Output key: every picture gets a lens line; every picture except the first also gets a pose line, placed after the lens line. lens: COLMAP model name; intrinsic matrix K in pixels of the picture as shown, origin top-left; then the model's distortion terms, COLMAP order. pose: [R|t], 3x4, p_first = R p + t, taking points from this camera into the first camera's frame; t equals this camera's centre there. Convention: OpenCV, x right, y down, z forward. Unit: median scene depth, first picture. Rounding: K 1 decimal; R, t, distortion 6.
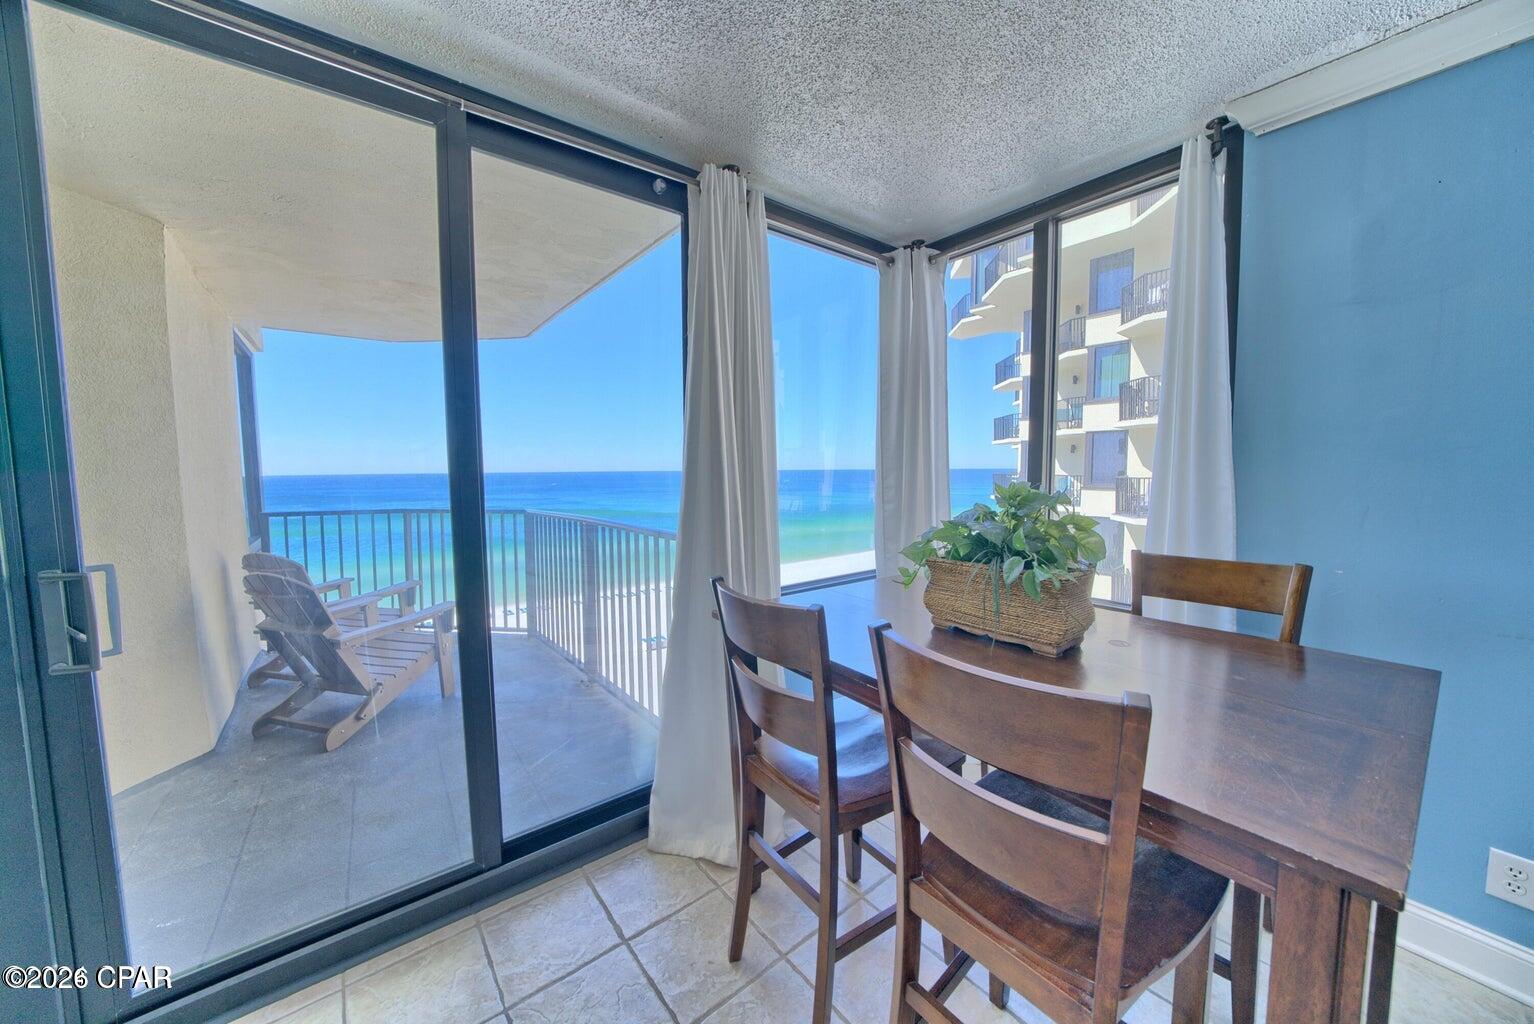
lens RADIAL K [[530.0, 0, 769.9], [0, 530.0, 509.3], [0, 0, 1]] dist [-0.022003, 0.001137]
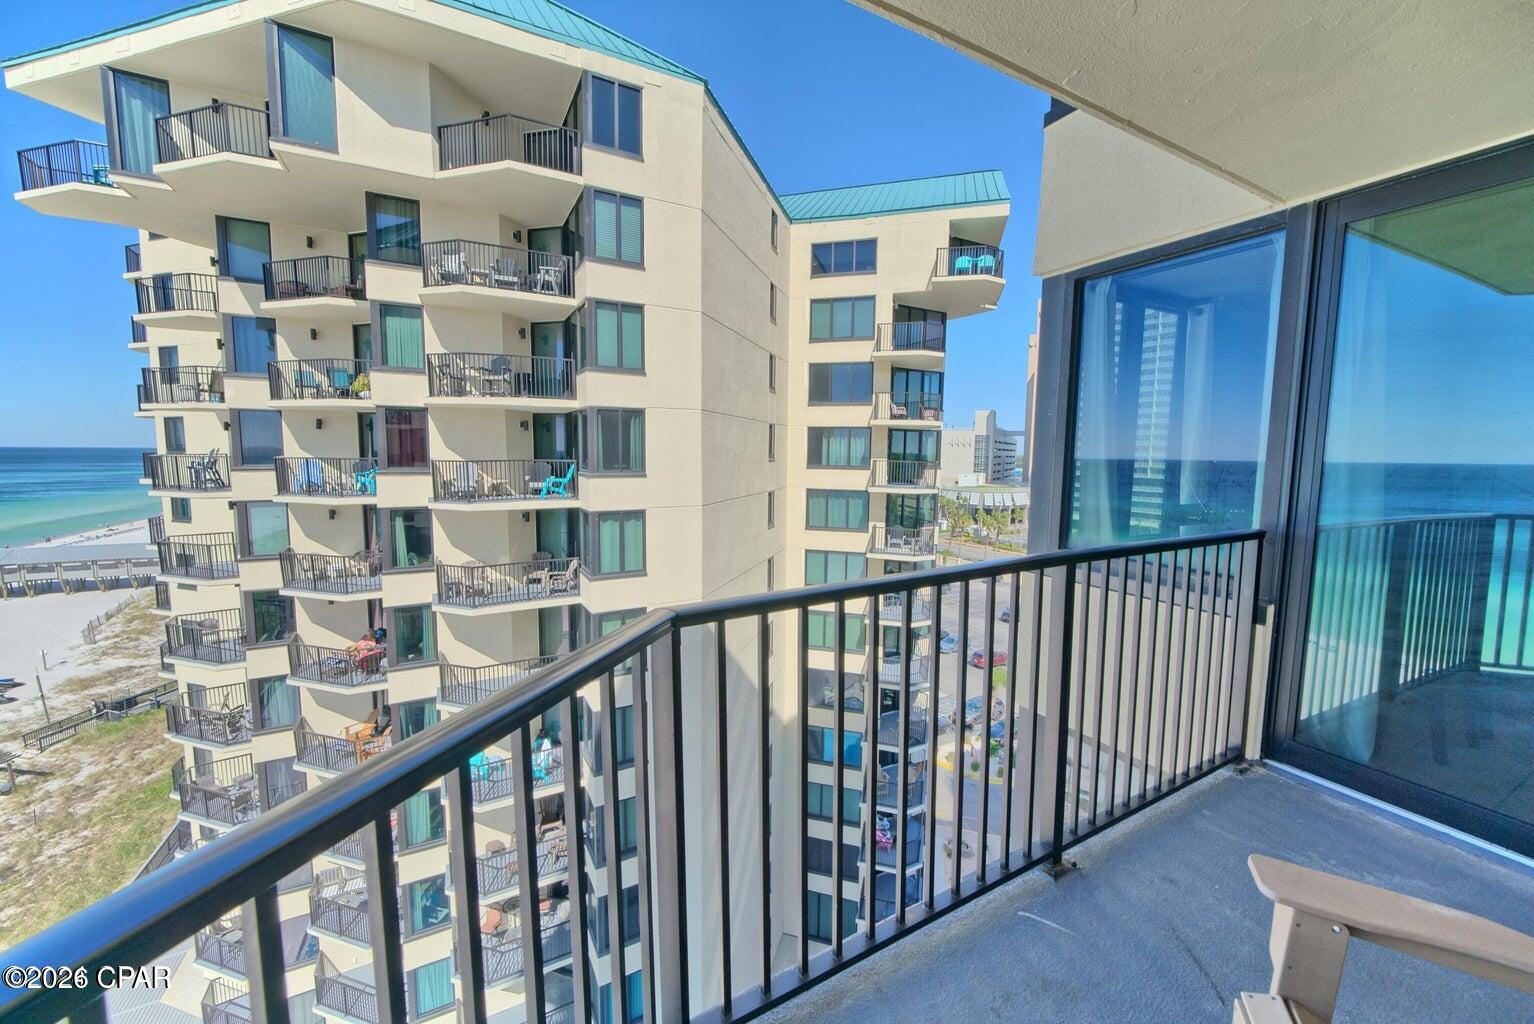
lens RADIAL K [[590.6, 0, 770.5], [0, 590.6, 509.1], [0, 0, 1]] dist [-0.010021, 0.002023]
pose [[0.188425, -0.089763, 0.977977, -0.216734], [0.065181, 0.994762, 0.078746, -0.020305], [-0.979922, 0.048908, 0.193289, 0.257614]]
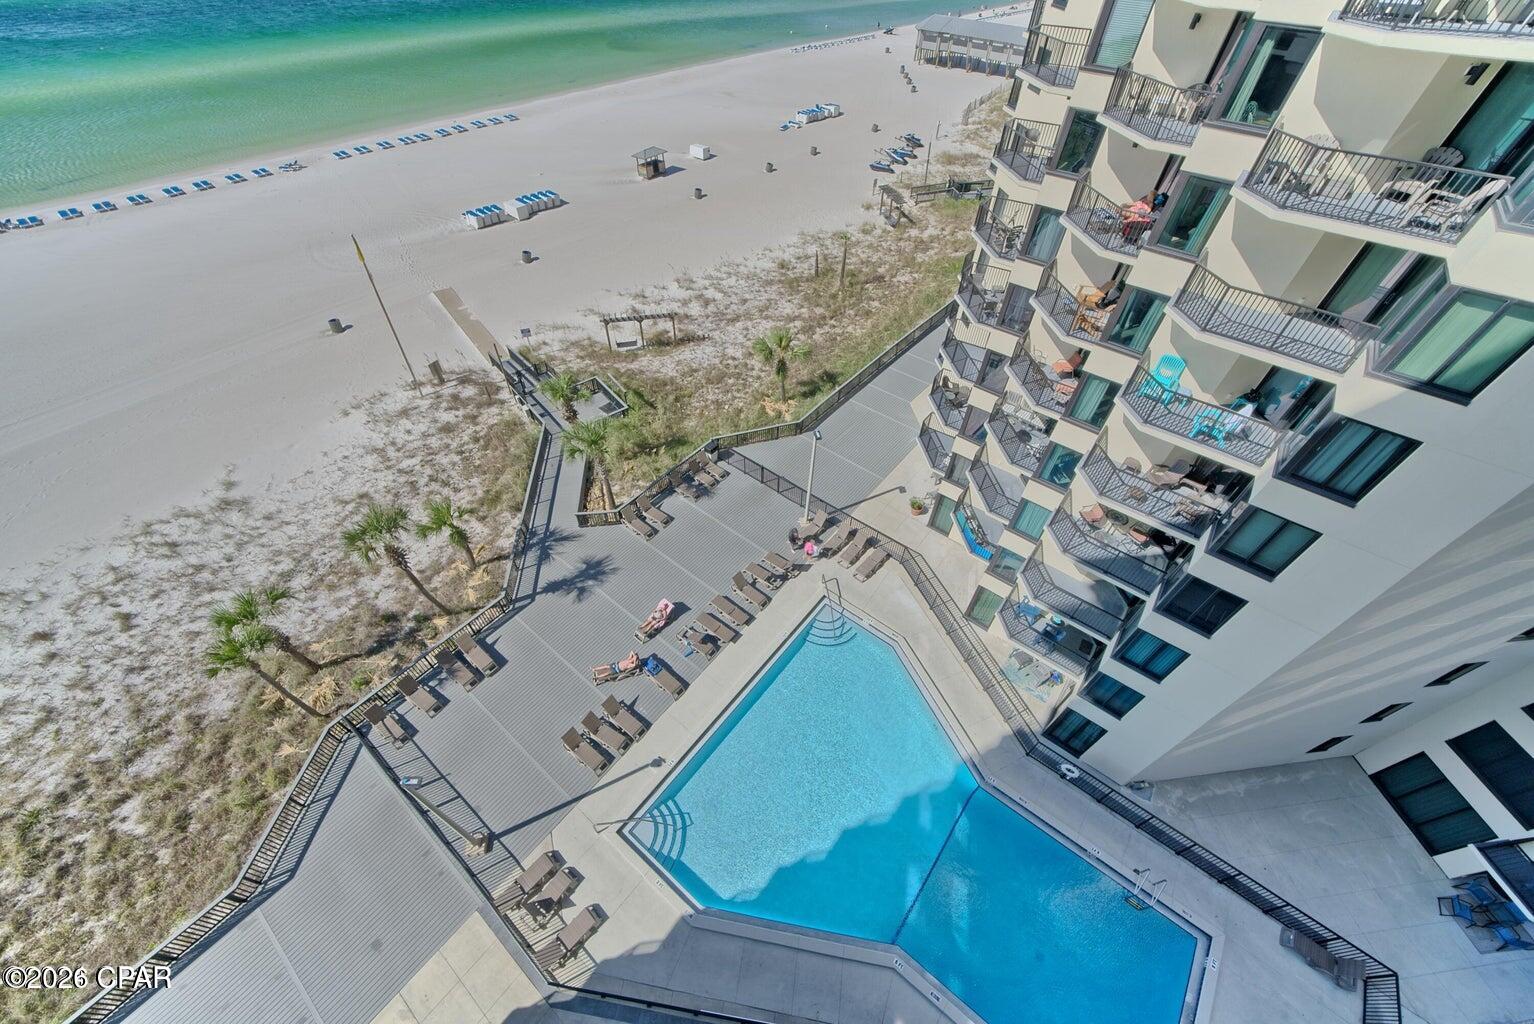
lens RADIAL K [[590.6, 0, 763.3], [0, 590.6, 506.7], [0, 0, 1]] dist [-0.010021, 0.002023]
pose [[0.977021, -0.134795, 0.165107, -0.170627], [-0.011556, 0.739992, 0.672516, -0.020608], [-0.212830, -0.658970, 0.721430, 0.301565]]
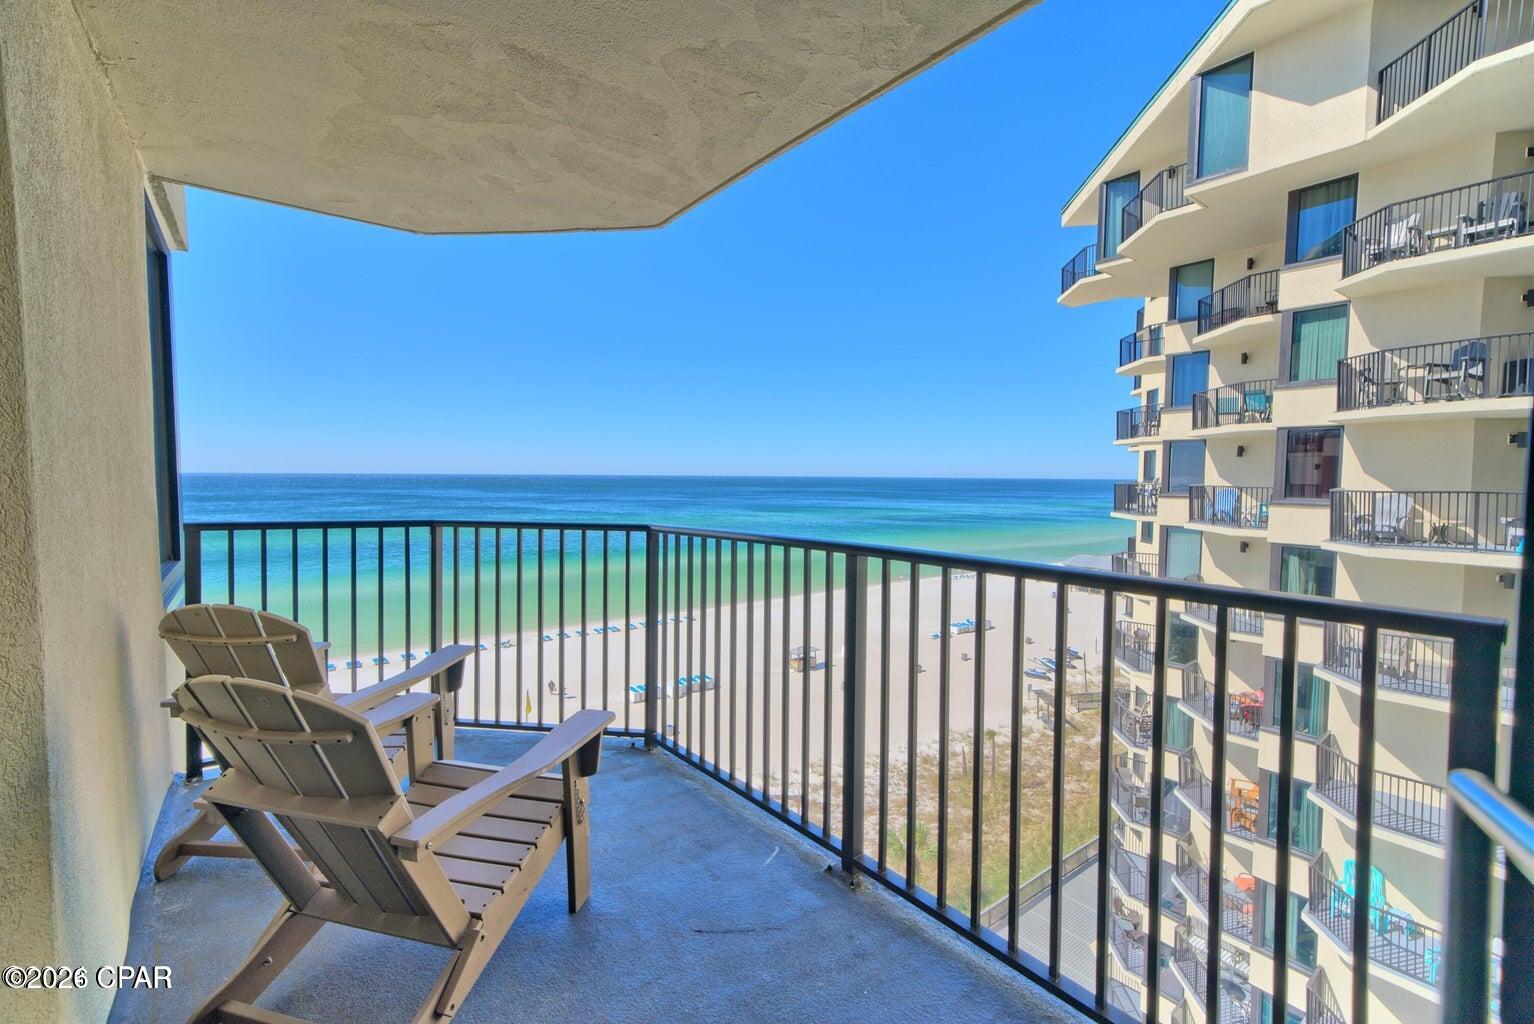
lens RADIAL K [[657.5, 0, 772.0], [0, 657.5, 508.1], [0, 0, 1]] dist [0.010699, 0.000530]
pose [[0.999785, 0.014445, -0.014897, -0.095401], [-0.014835, 0.999541, -0.026402, -0.000178], [0.014509, 0.026617, 0.999540, 0.084083]]
